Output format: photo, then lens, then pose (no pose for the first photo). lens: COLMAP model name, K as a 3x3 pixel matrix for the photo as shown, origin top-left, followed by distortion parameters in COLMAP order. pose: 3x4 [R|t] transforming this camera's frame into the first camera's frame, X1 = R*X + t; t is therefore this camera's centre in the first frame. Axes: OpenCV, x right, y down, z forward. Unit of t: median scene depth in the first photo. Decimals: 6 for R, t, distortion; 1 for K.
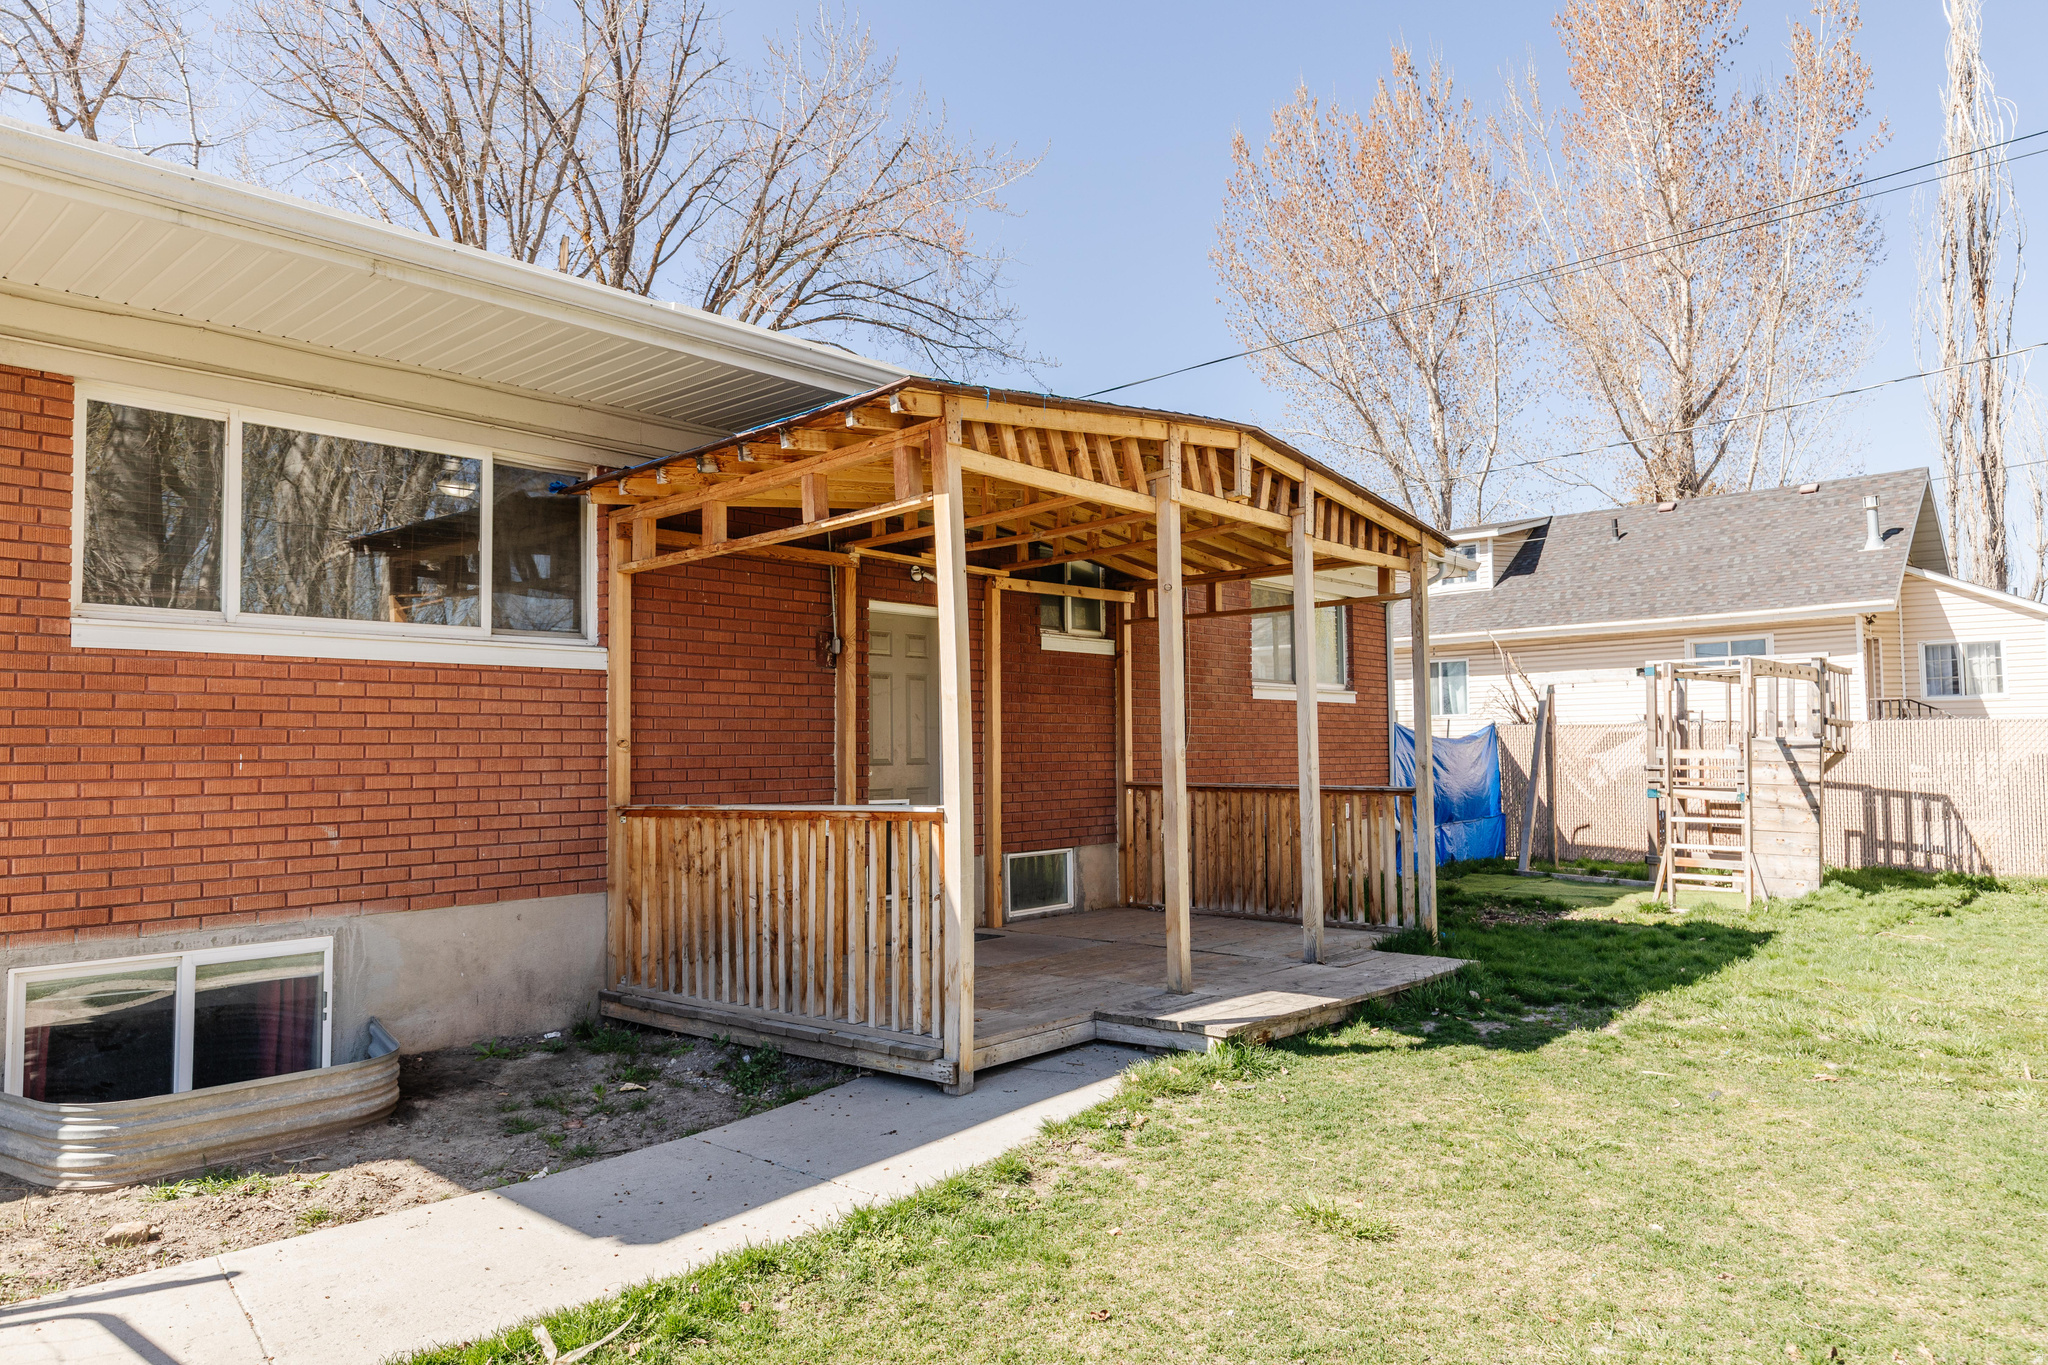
lens RADIAL K [[1323.2, 0, 1031.4], [0, 1323.2, 690.9], [0, 0, 1]] dist [0.005597, 0.003921]
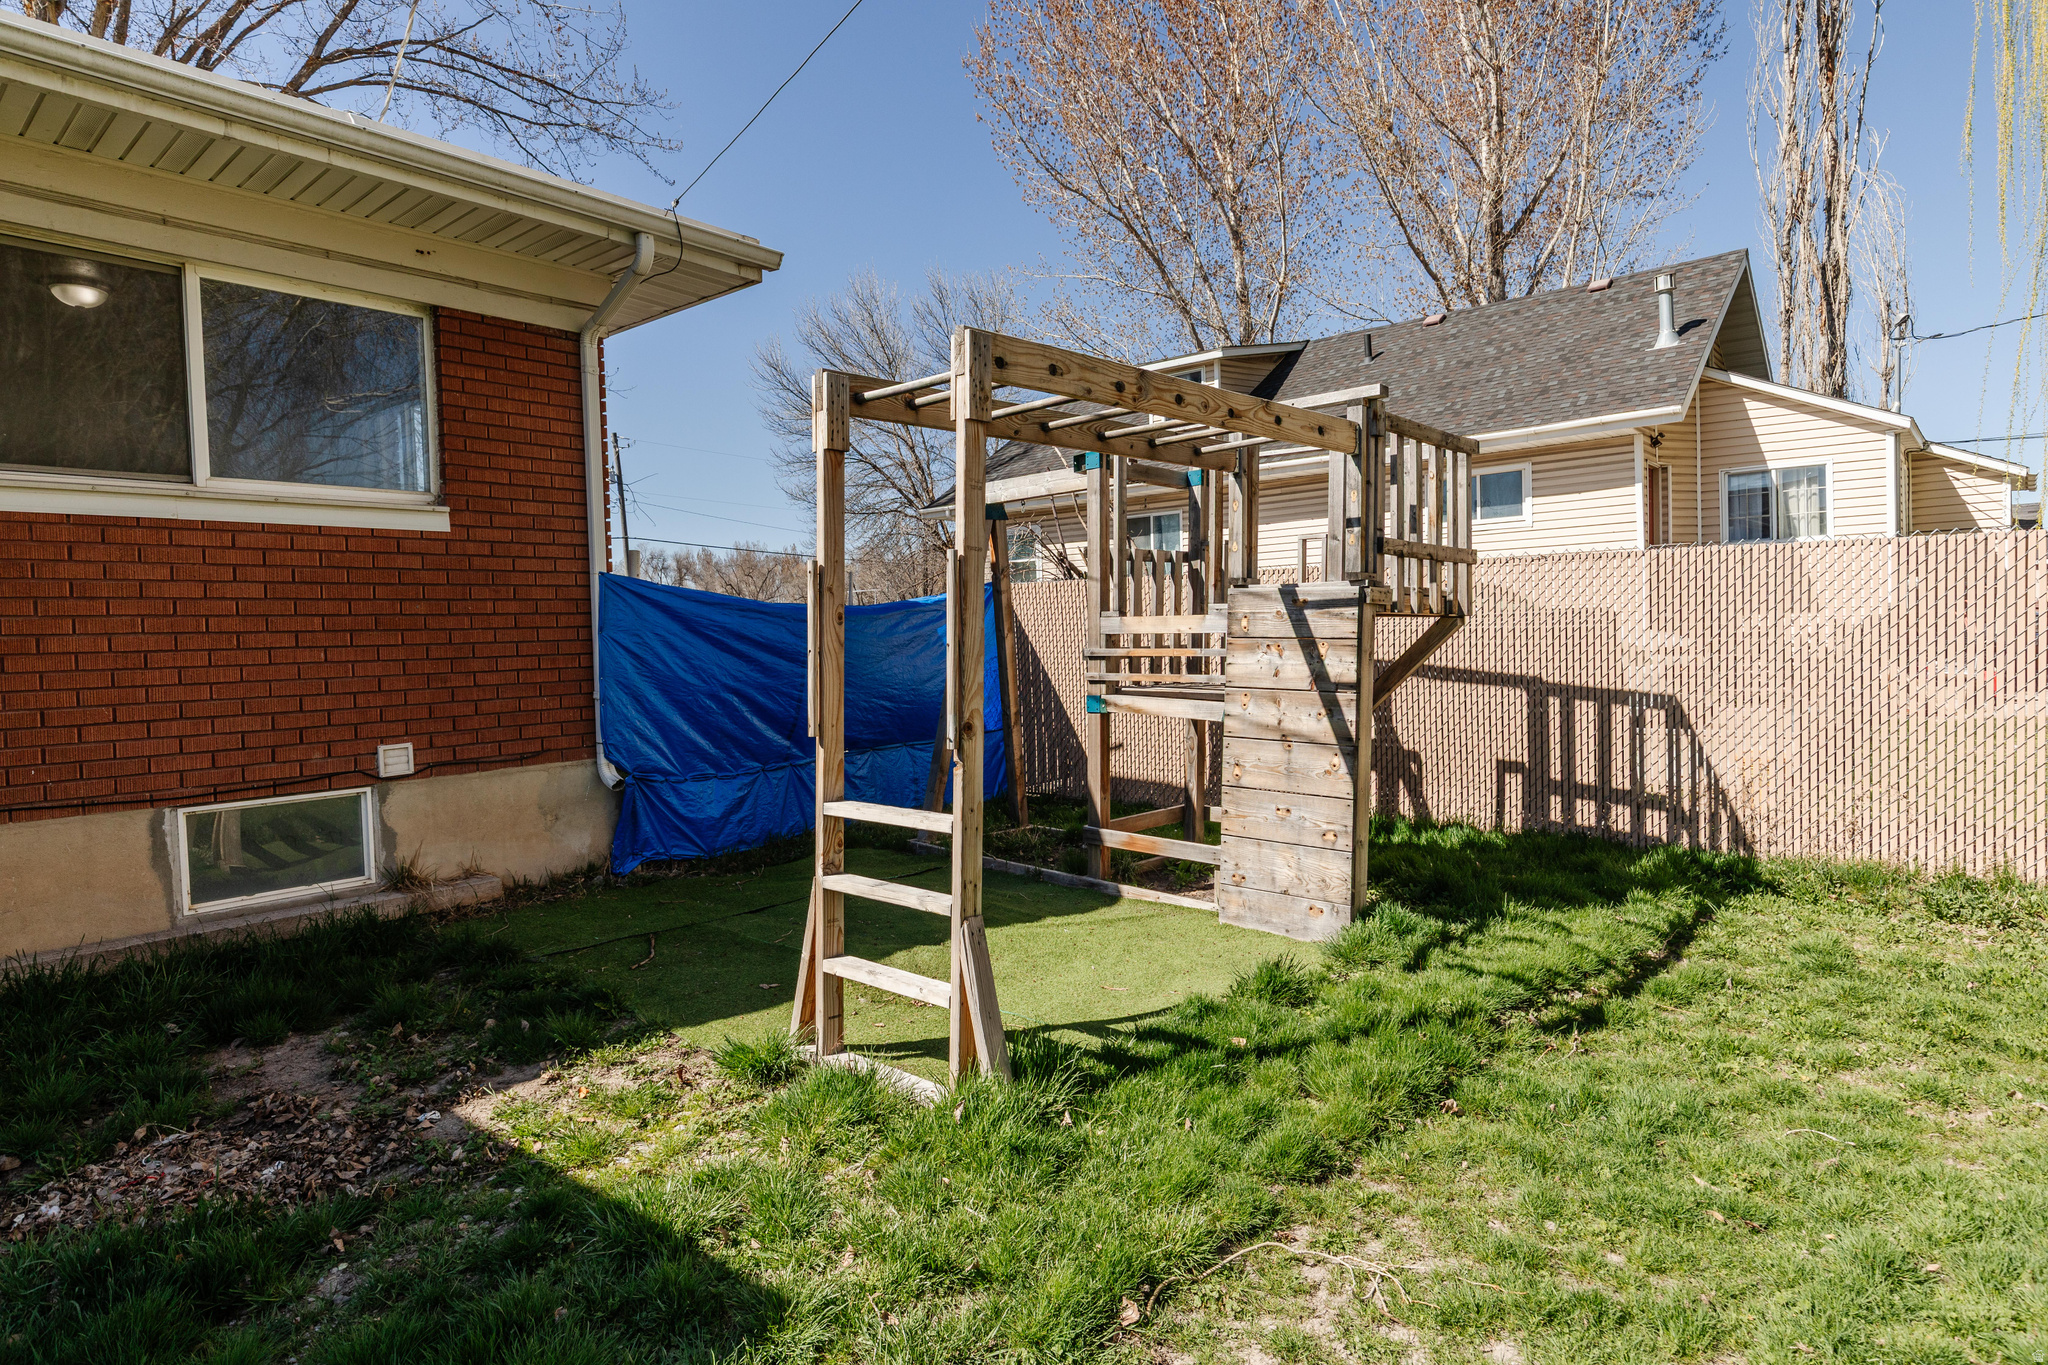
lens RADIAL K [[1140.7, 0, 1034.1], [0, 1140.7, 671.7], [0, 0, 1]] dist [0.007260, 0.000913]
pose [[0.999772, -0.017360, 0.012418, 0.449702], [0.016272, 0.996424, 0.082918, 0.029357], [-0.013813, -0.082697, 0.996479, 0.581335]]
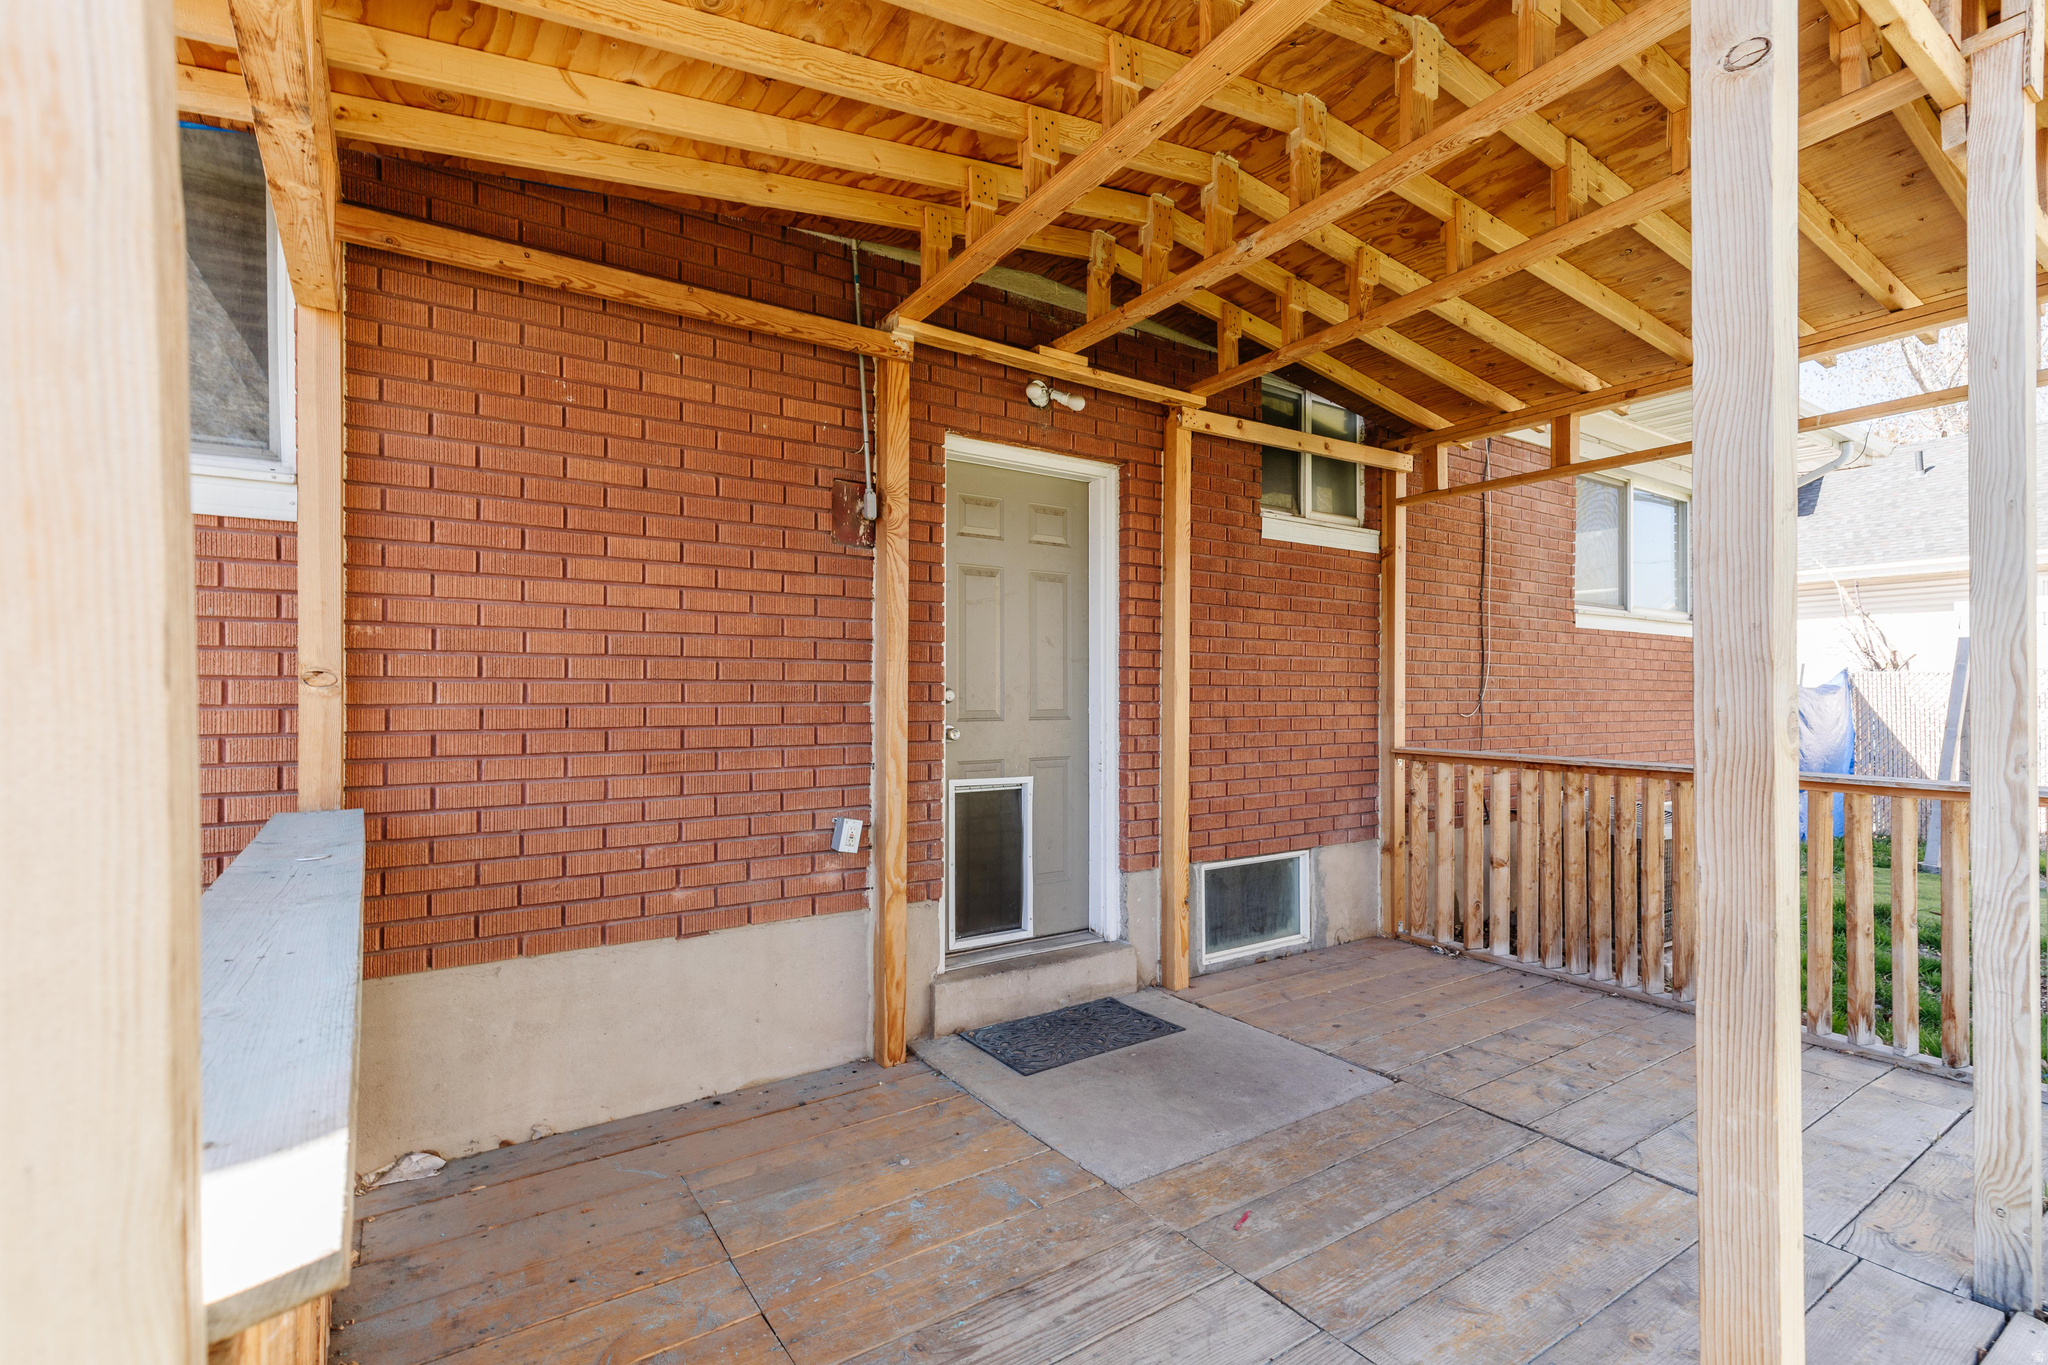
lens RADIAL K [[947.4, 0, 1033.0], [0, 947.4, 690.7], [0, 0, 1]] dist [0.003849, -0.001075]
pose [[0.969980, 0.010366, -0.242963, 0.009010], [-0.000002, 0.999091, 0.042617, 0.015960], [0.243184, -0.041337, 0.969099, 0.388496]]
